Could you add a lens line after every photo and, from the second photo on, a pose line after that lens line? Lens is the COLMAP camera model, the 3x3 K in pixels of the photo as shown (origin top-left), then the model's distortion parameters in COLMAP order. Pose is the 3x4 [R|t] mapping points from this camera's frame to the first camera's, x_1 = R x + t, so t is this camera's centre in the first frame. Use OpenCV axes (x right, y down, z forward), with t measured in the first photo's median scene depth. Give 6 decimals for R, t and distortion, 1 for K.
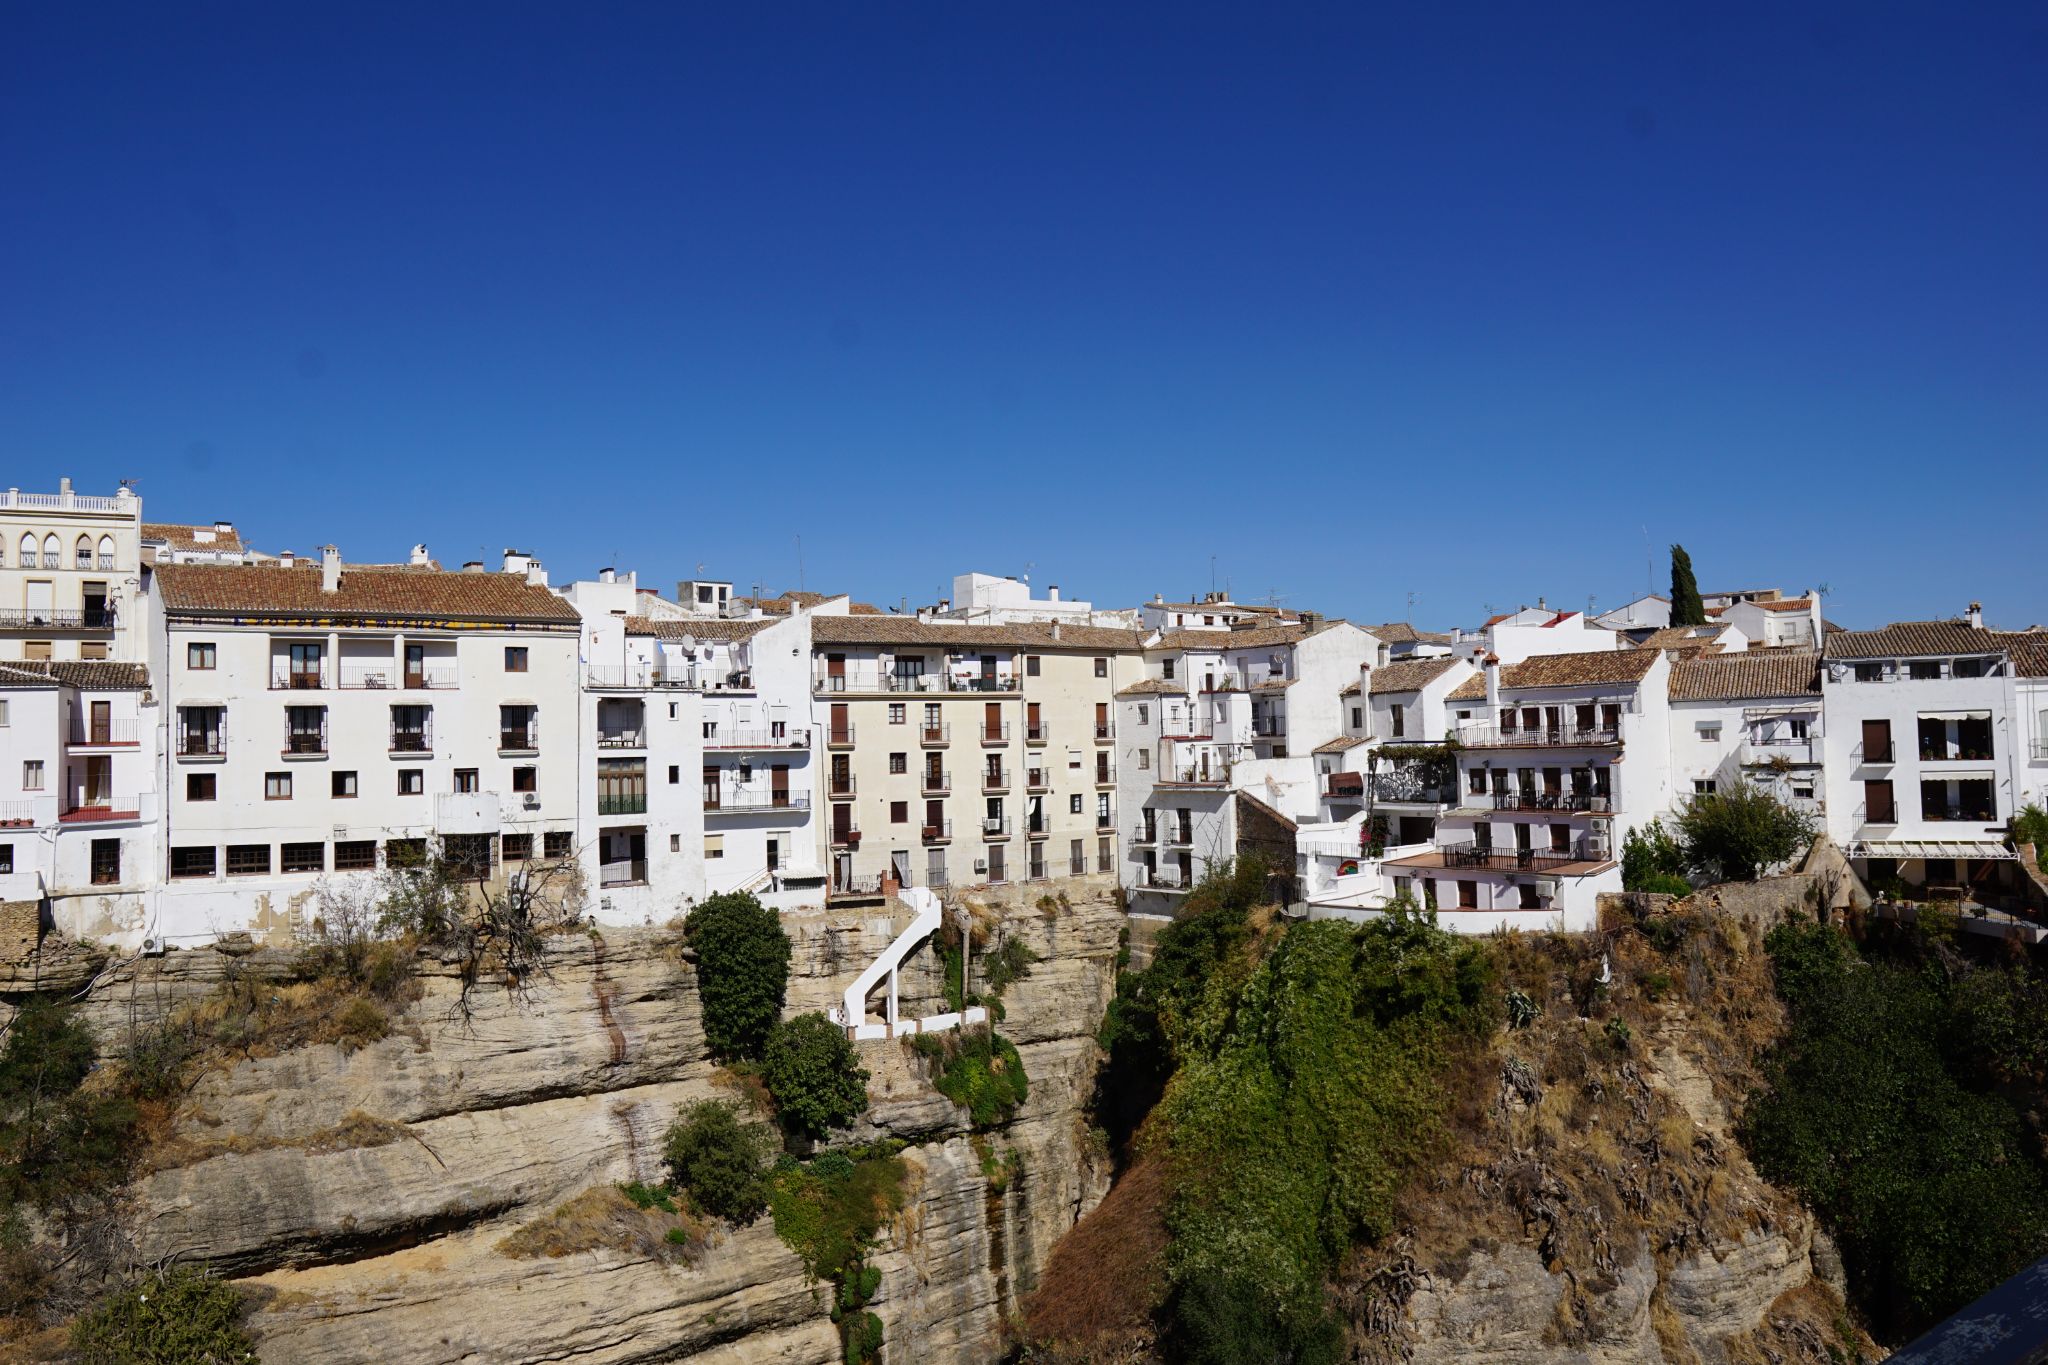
lens RADIAL K [[1436.7, 0, 1021.6], [0, 1436.7, 678.0], [0, 0, 1]] dist [-0.111211, 0.074813]
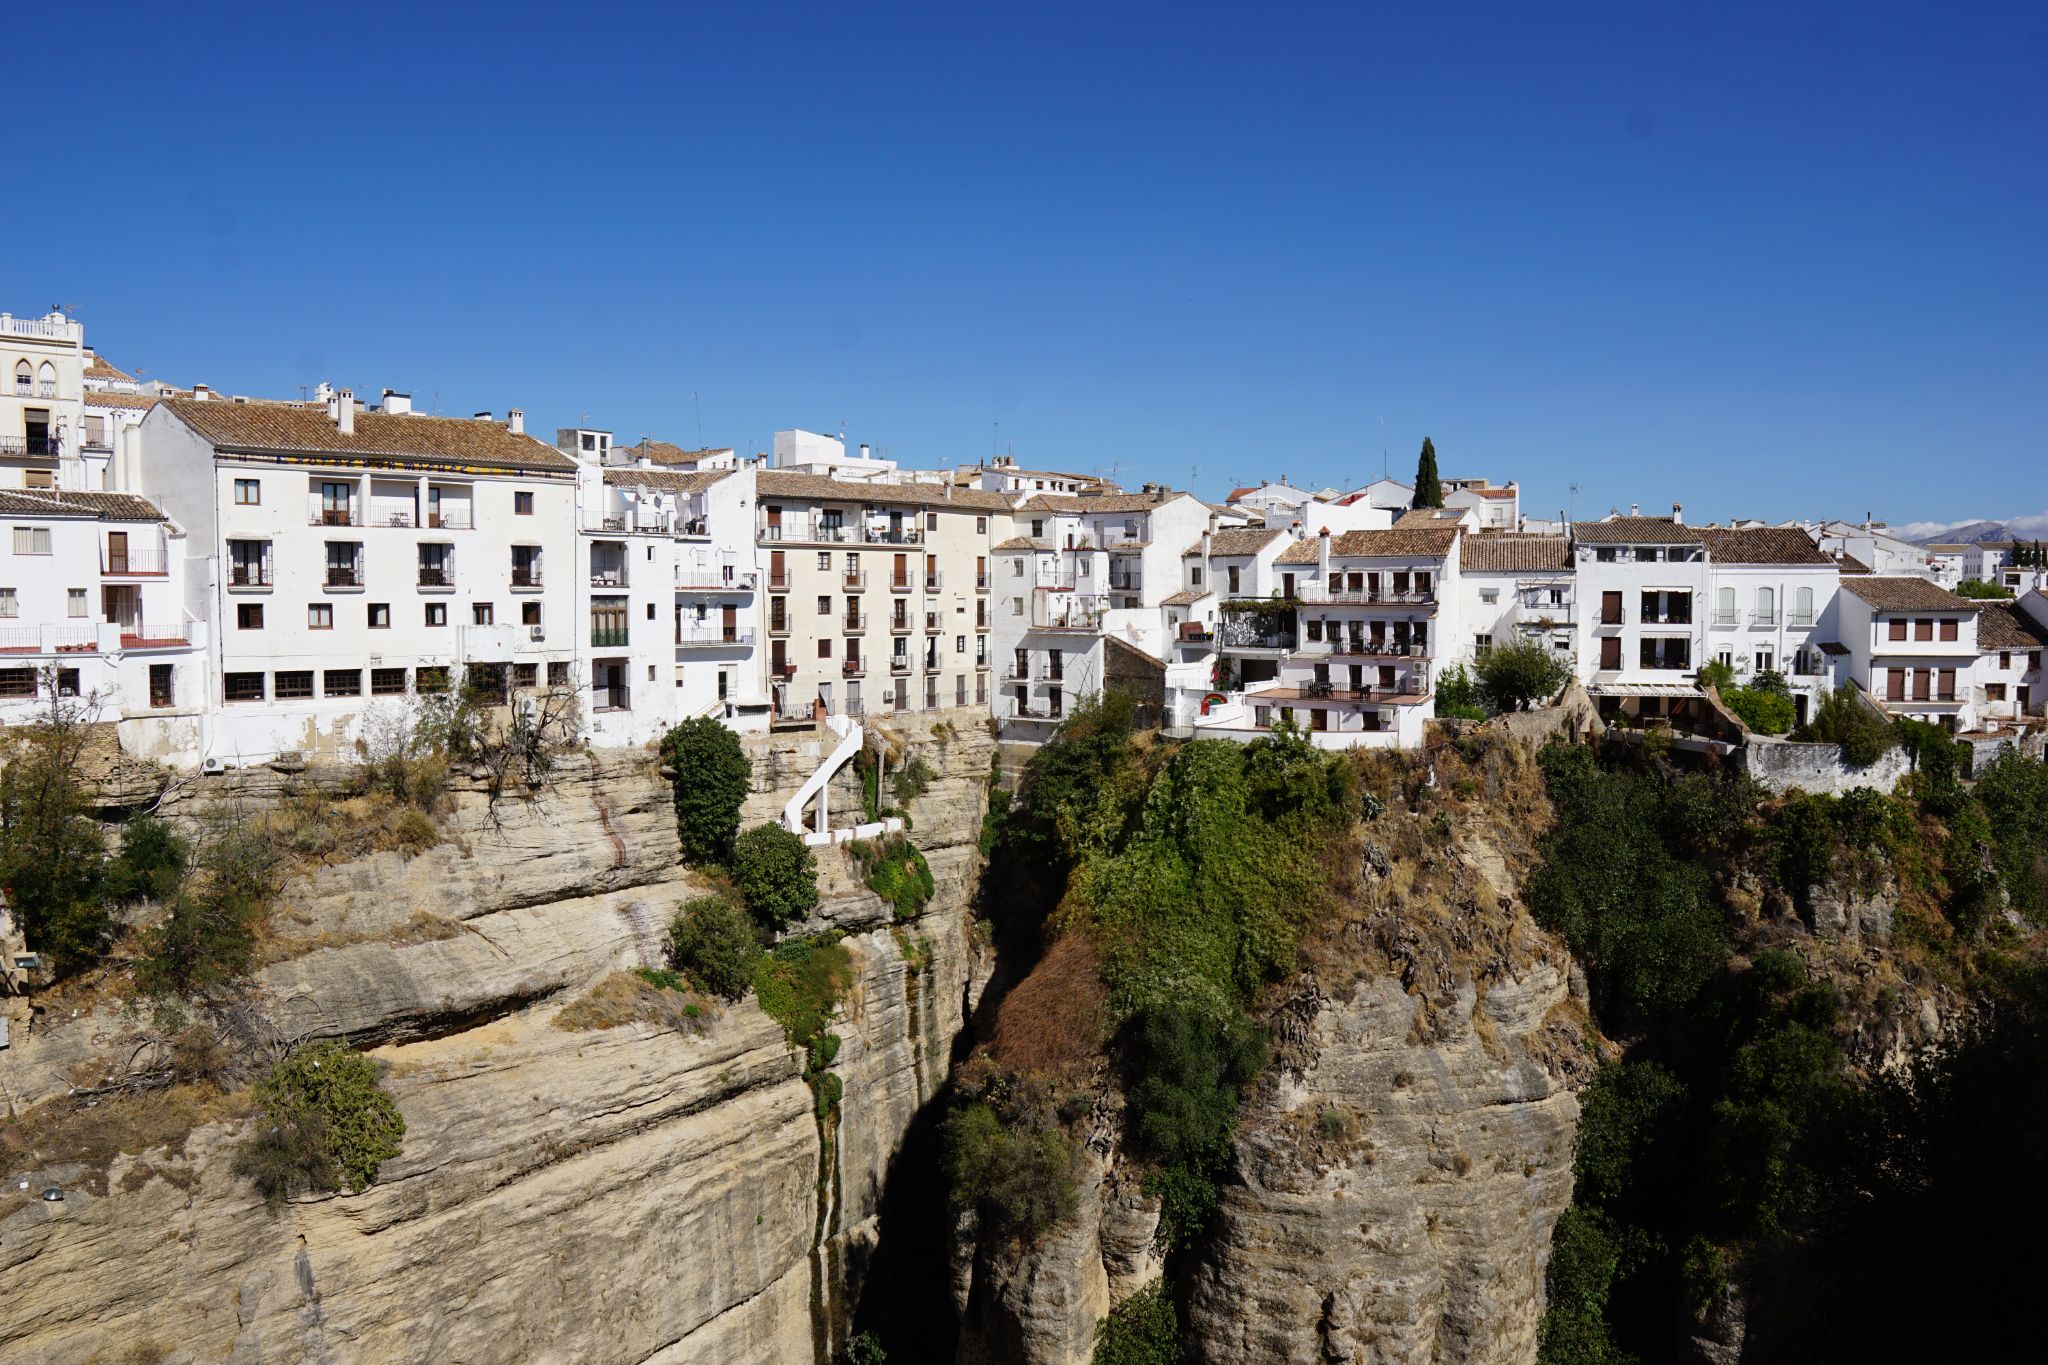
lens RADIAL K [[1436.7, 0, 1021.6], [0, 1436.7, 678.0], [0, 0, 1]] dist [-0.111211, 0.074813]
pose [[0.968936, 0.009607, 0.247126, -0.256286], [-0.034981, 0.994523, 0.098490, -0.000144], [-0.244826, -0.104075, 0.963965, -0.154920]]
